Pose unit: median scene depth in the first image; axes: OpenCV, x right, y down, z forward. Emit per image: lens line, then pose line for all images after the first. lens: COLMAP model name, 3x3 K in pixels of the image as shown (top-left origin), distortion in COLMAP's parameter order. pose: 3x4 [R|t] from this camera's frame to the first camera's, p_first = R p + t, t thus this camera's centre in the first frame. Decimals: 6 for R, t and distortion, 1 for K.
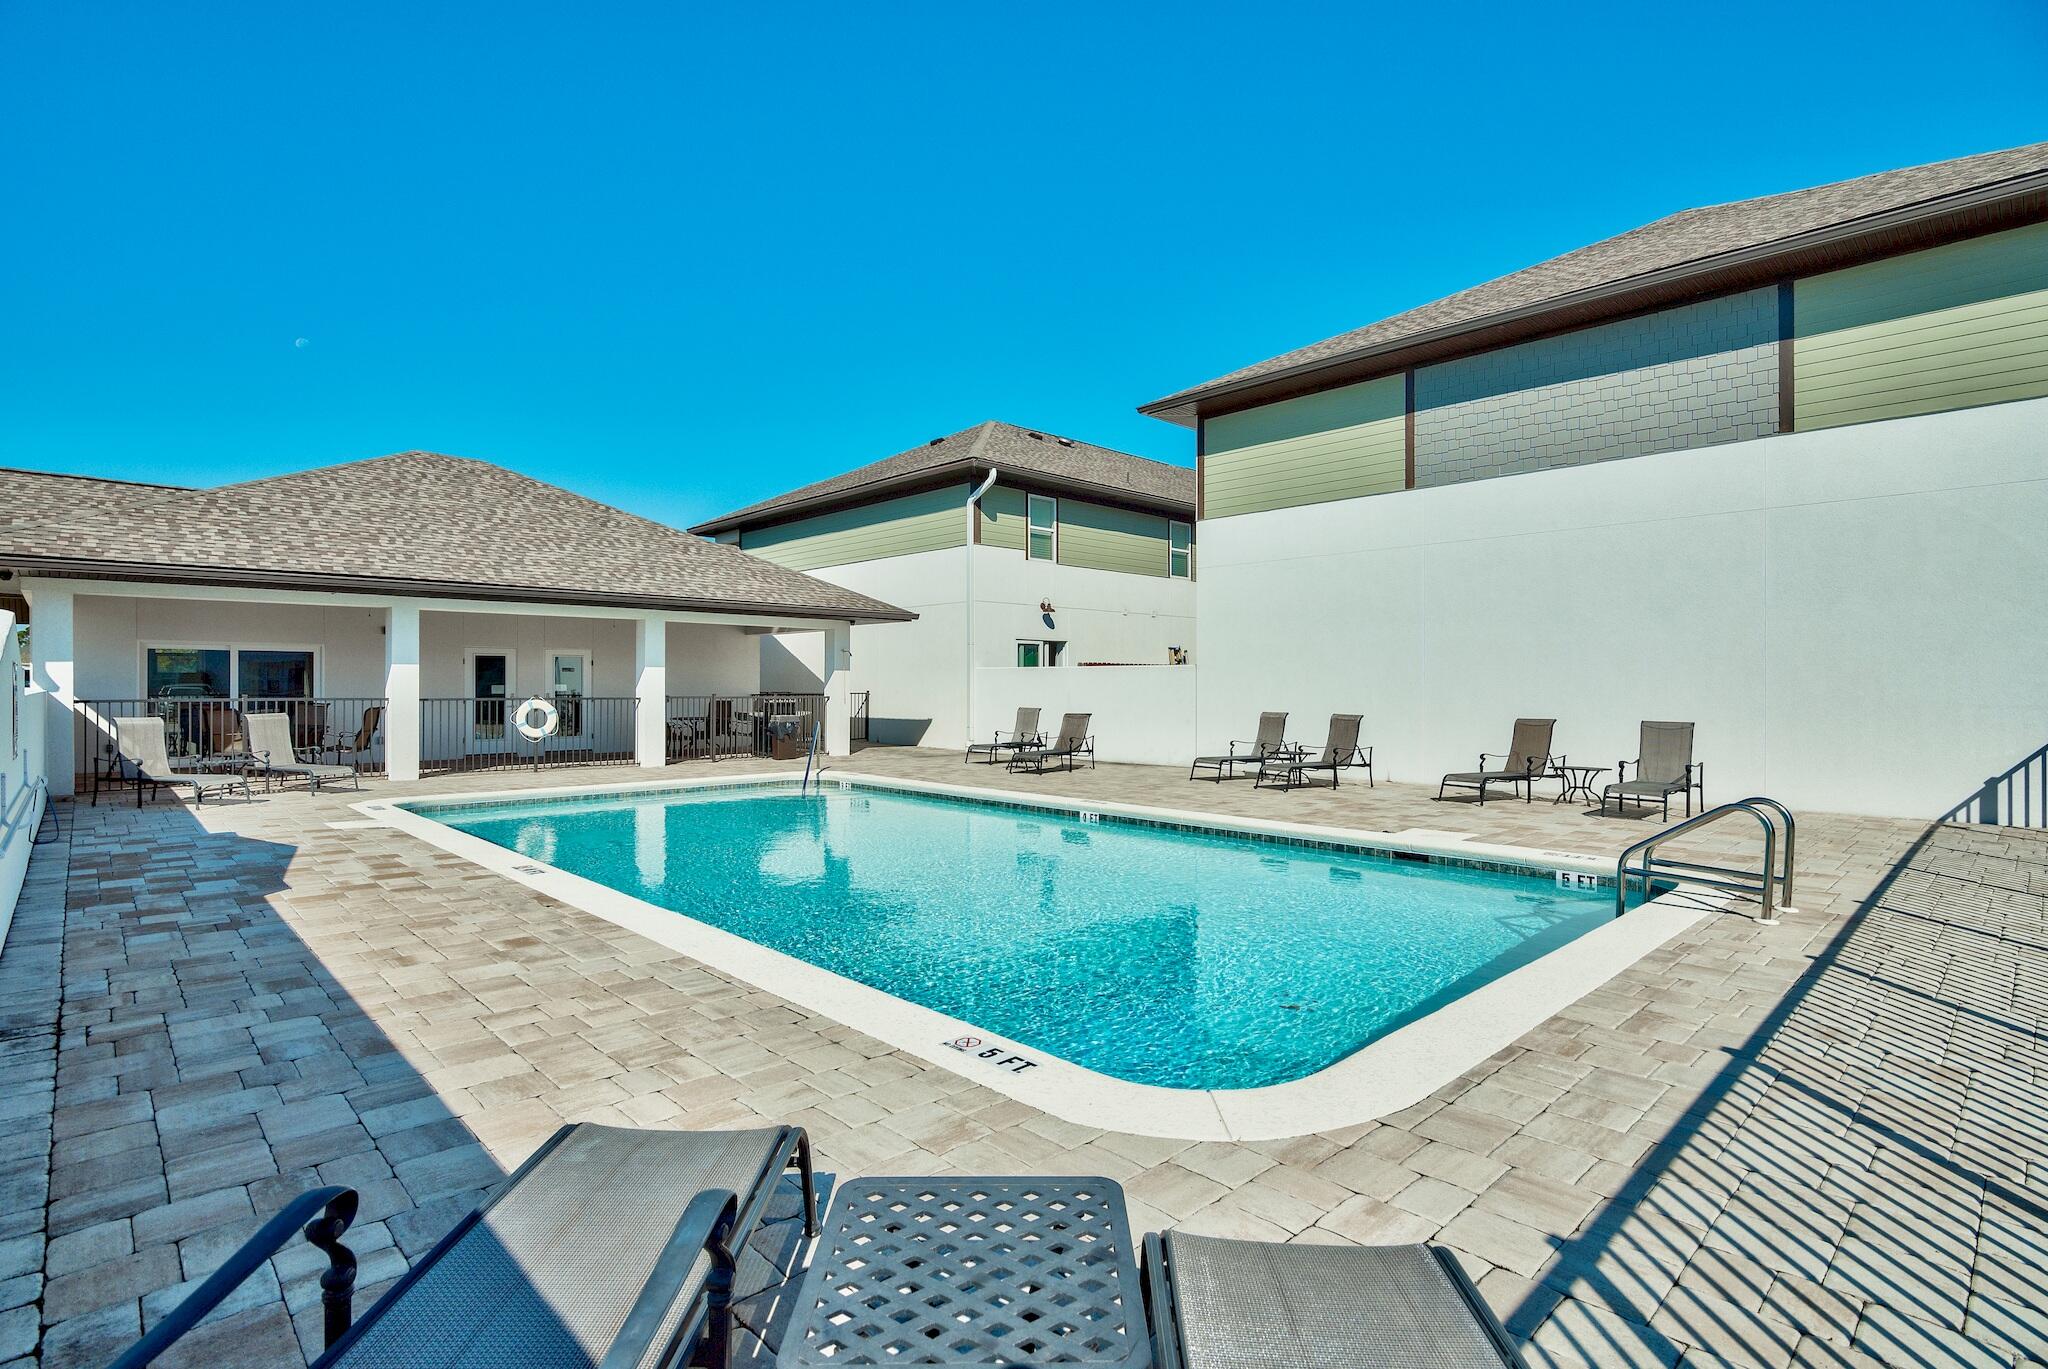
lens RADIAL K [[978.4, 0, 1029.8], [0, 978.4, 683.4], [0, 0, 1]] dist [-0.001124, -0.000118]
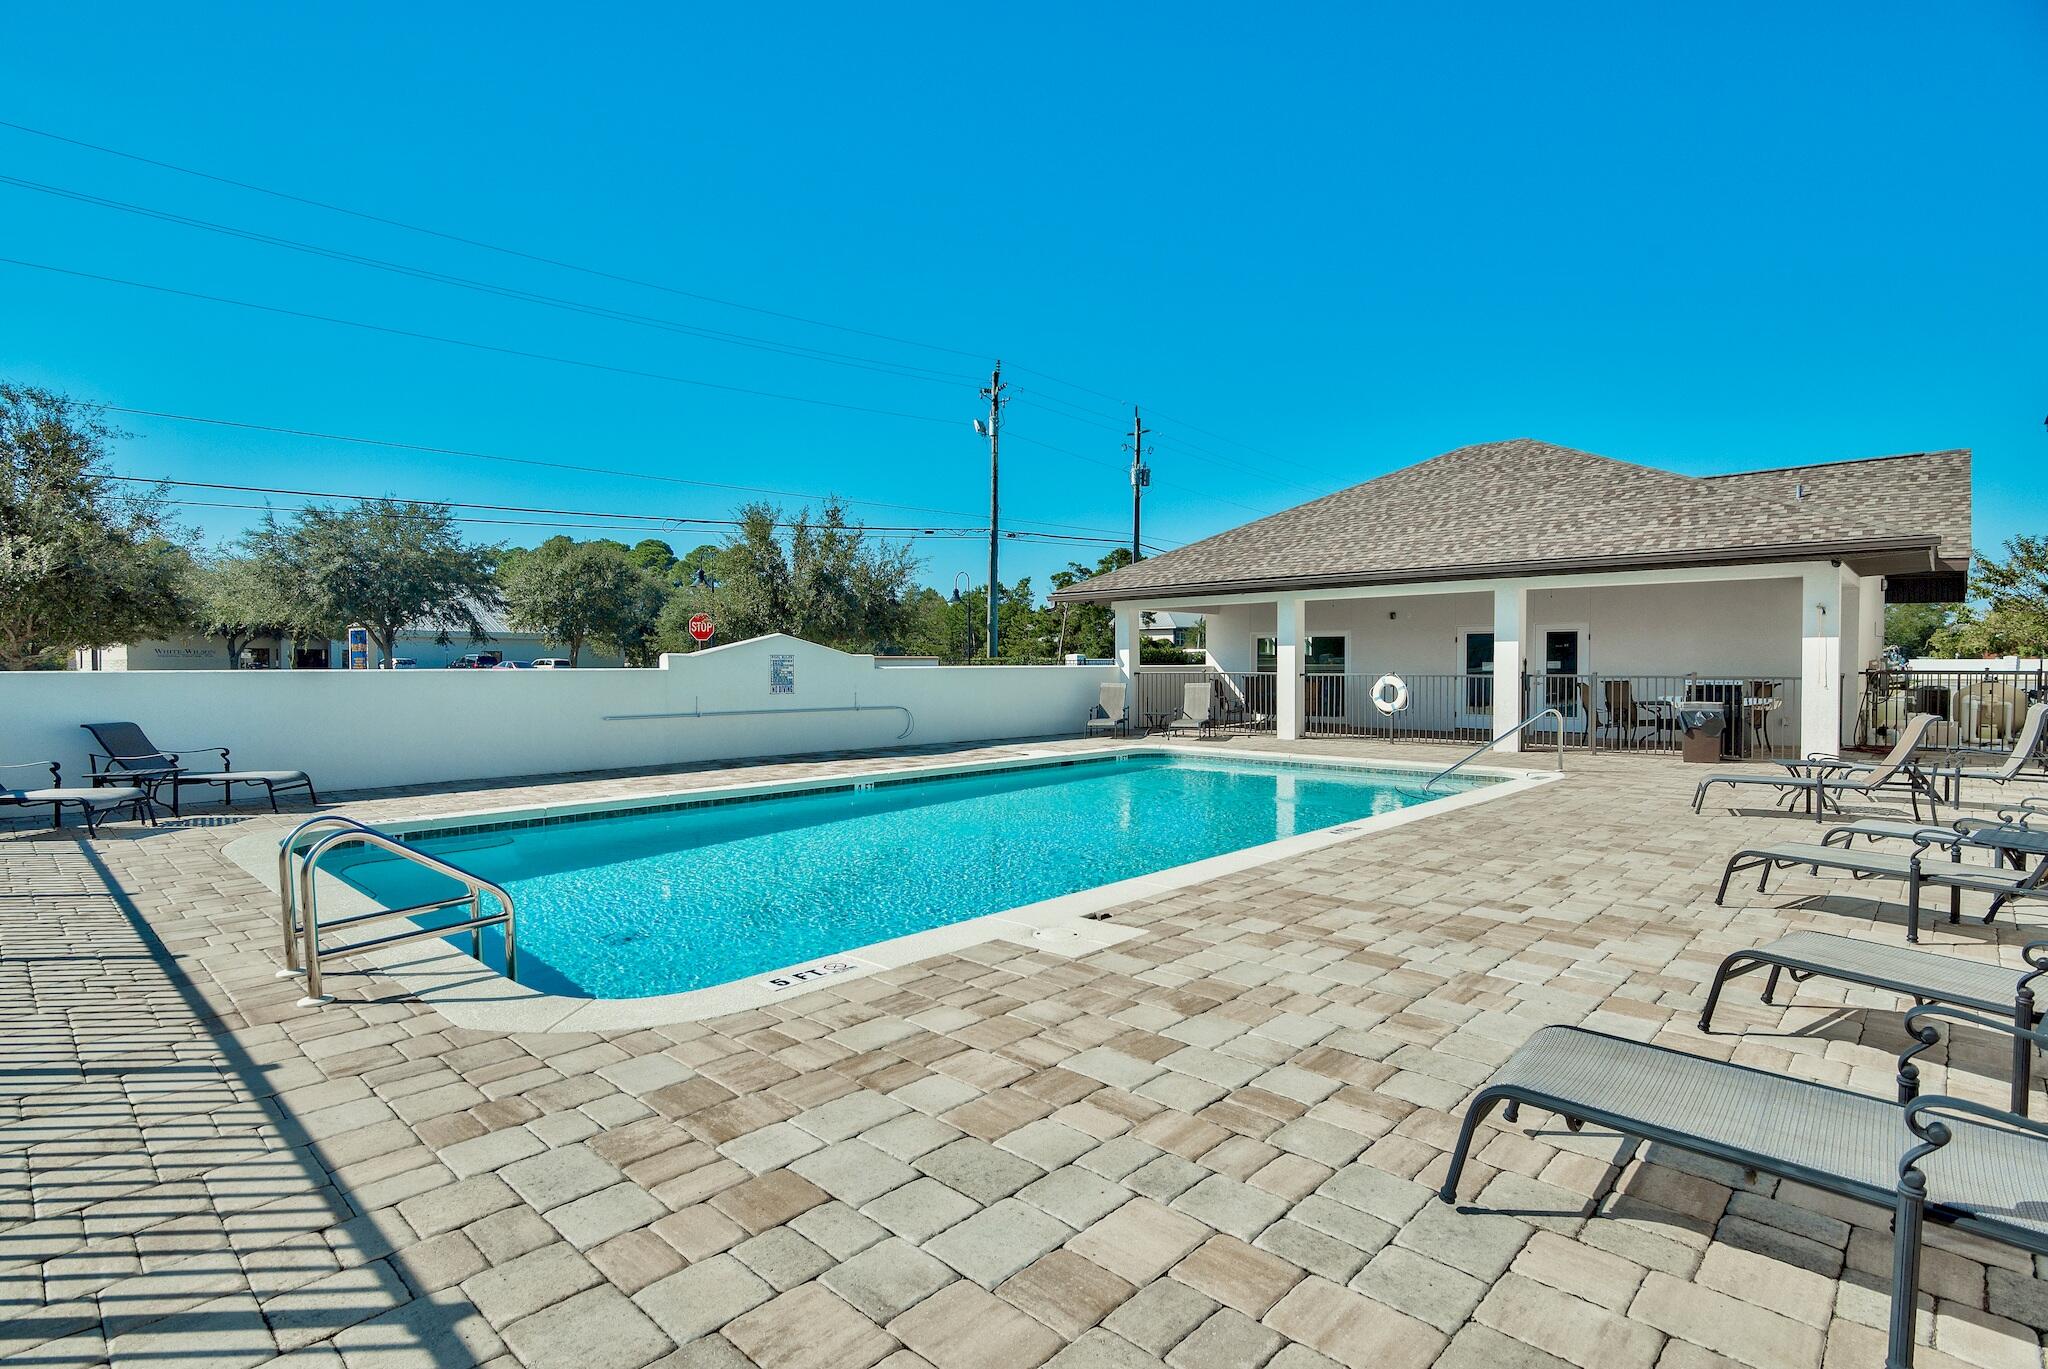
lens RADIAL K [[978.4, 0, 1029.8], [0, 978.4, 683.4], [0, 0, 1]] dist [-0.001124, -0.000118]
pose [[0.034007, 0.020150, -0.999218, 0.550801], [0.001272, 0.999795, 0.020205, 0.002689], [0.999421, -0.001958, 0.033974, 0.574518]]
